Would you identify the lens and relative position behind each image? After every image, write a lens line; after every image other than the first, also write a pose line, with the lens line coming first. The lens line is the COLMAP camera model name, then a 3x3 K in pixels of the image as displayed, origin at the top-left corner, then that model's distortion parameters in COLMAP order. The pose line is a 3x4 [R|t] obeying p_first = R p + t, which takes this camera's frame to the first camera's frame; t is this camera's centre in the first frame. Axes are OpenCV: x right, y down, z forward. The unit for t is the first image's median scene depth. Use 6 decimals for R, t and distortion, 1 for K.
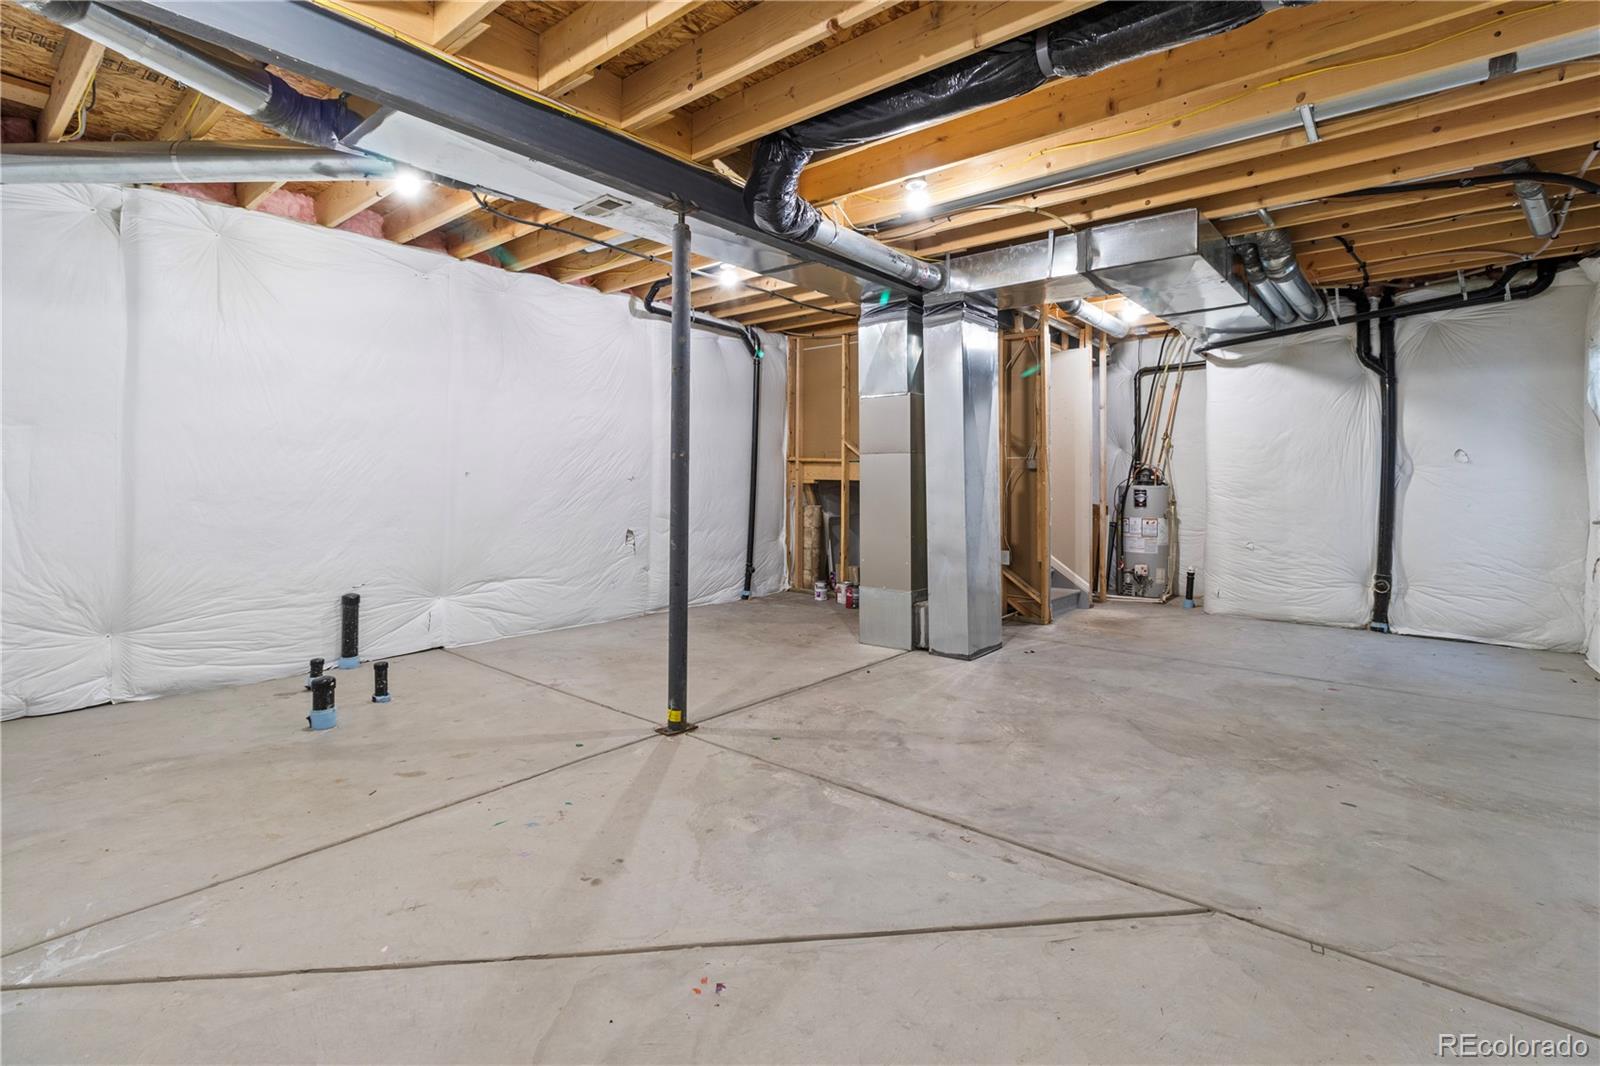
lens RADIAL K [[746.9, 0, 799.1], [0, 746.9, 504.9], [0, 0, 1]] dist [0.002687, 0.000877]
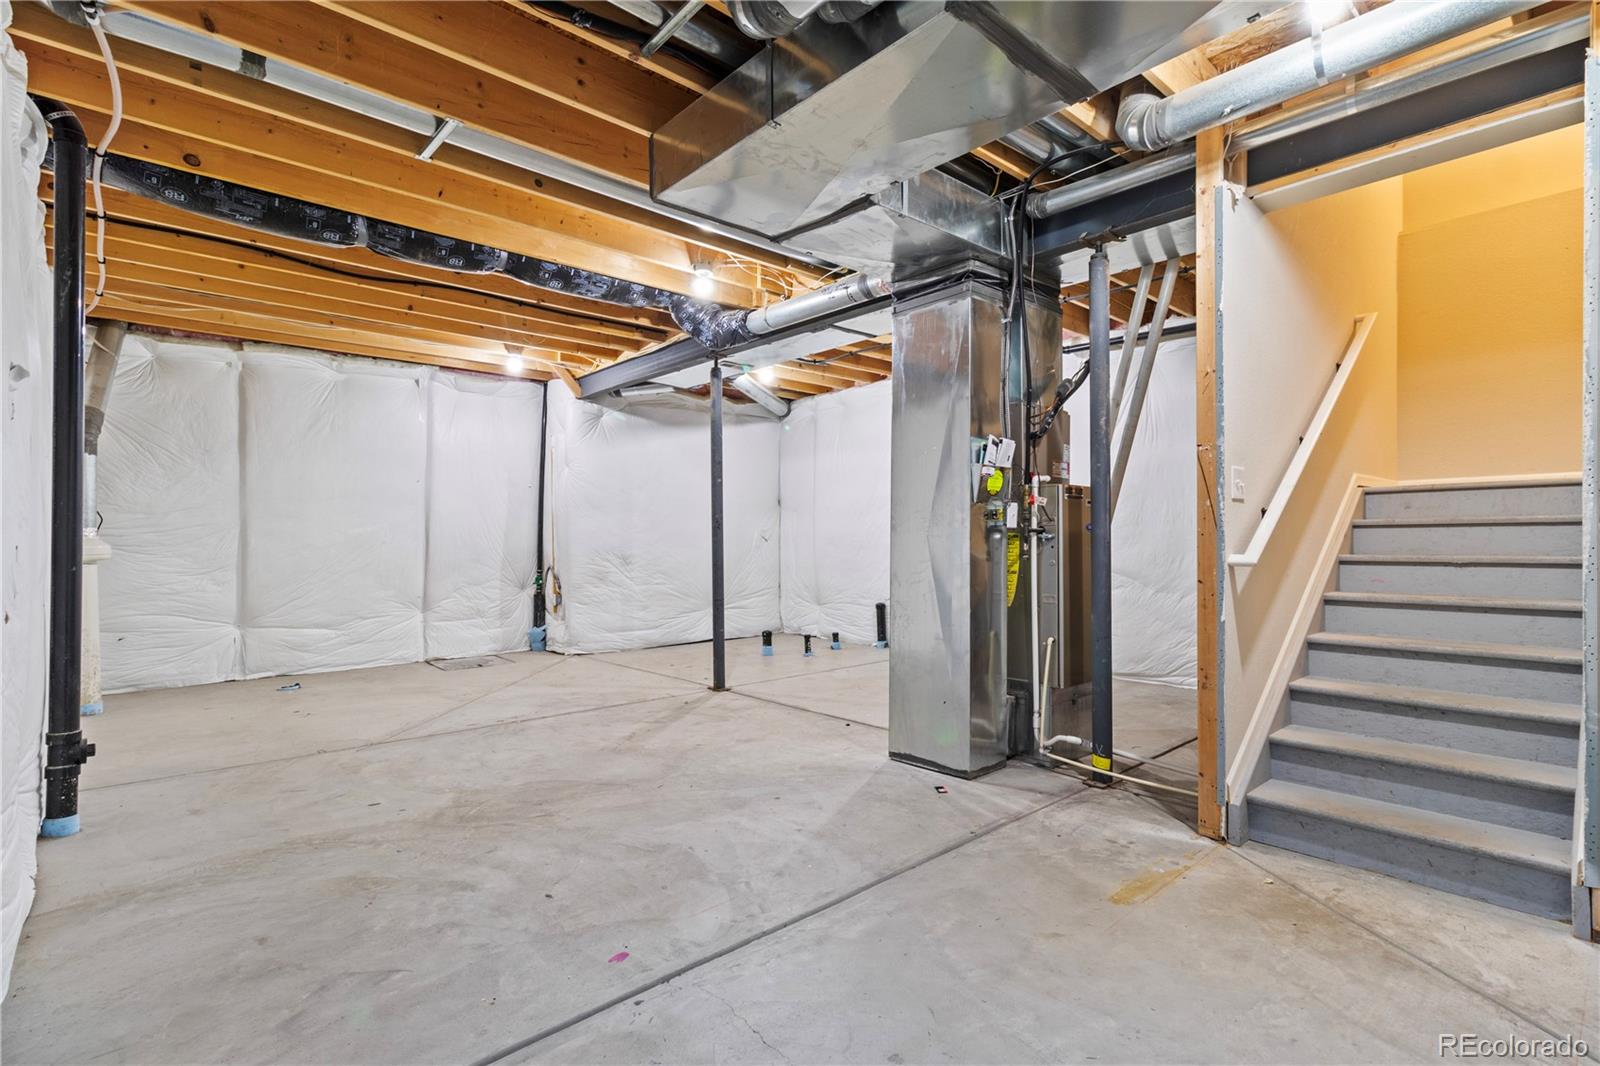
lens RADIAL K [[746.9, 0, 799.1], [0, 746.9, 504.9], [0, 0, 1]] dist [0.002687, 0.000877]
pose [[-0.136223, -0.046320, -0.989595, 1.713151], [-0.028221, 0.998682, -0.042861, -0.026460], [0.990276, 0.022089, -0.137351, 1.704048]]
